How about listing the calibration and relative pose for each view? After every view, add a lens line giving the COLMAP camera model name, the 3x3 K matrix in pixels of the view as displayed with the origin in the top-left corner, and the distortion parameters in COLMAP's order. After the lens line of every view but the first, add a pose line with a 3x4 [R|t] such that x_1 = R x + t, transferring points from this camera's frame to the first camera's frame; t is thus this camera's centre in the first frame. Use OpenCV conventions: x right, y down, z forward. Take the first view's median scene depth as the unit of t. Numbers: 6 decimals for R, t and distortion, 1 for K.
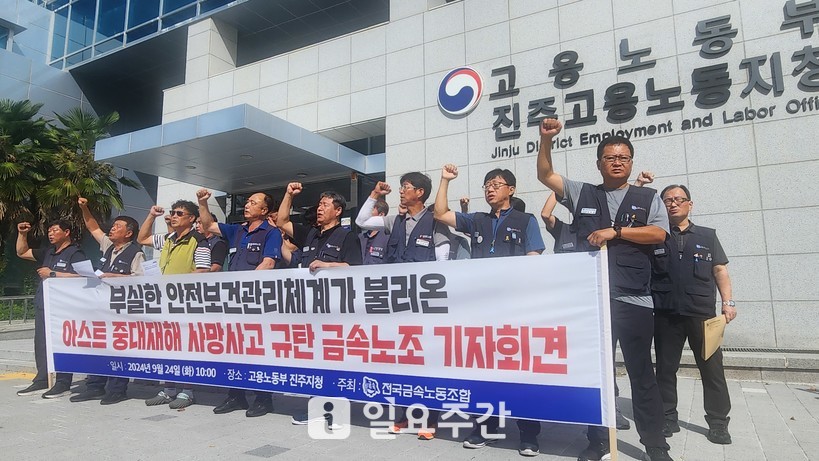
lens RADIAL K [[521.3, 0, 408.0], [0, 521.3, 231.8], [0, 0, 1]] dist [-0.005041, -0.007267]
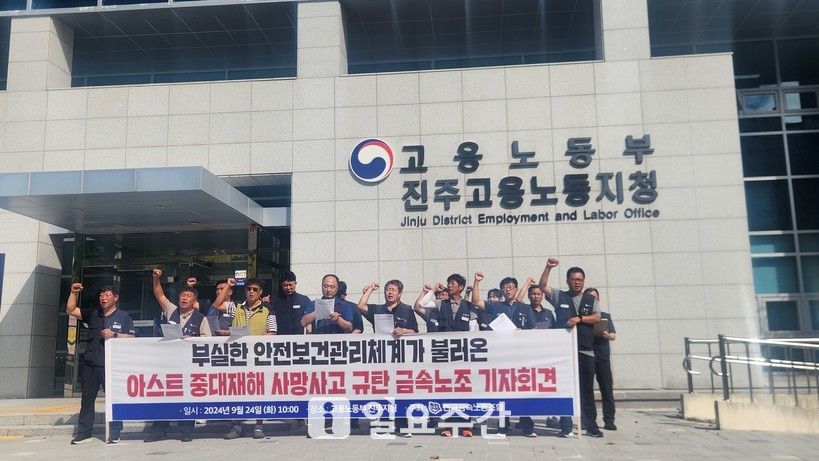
lens RADIAL K [[722.3, 0, 410.7], [0, 722.3, 228.7], [0, 0, 1]] dist [0.026979, -0.023656]
pose [[0.918290, 0.062394, 0.390962, -0.797801], [-0.044450, 0.997508, -0.054790, -0.099898], [-0.393406, 0.032935, 0.918775, -0.798387]]
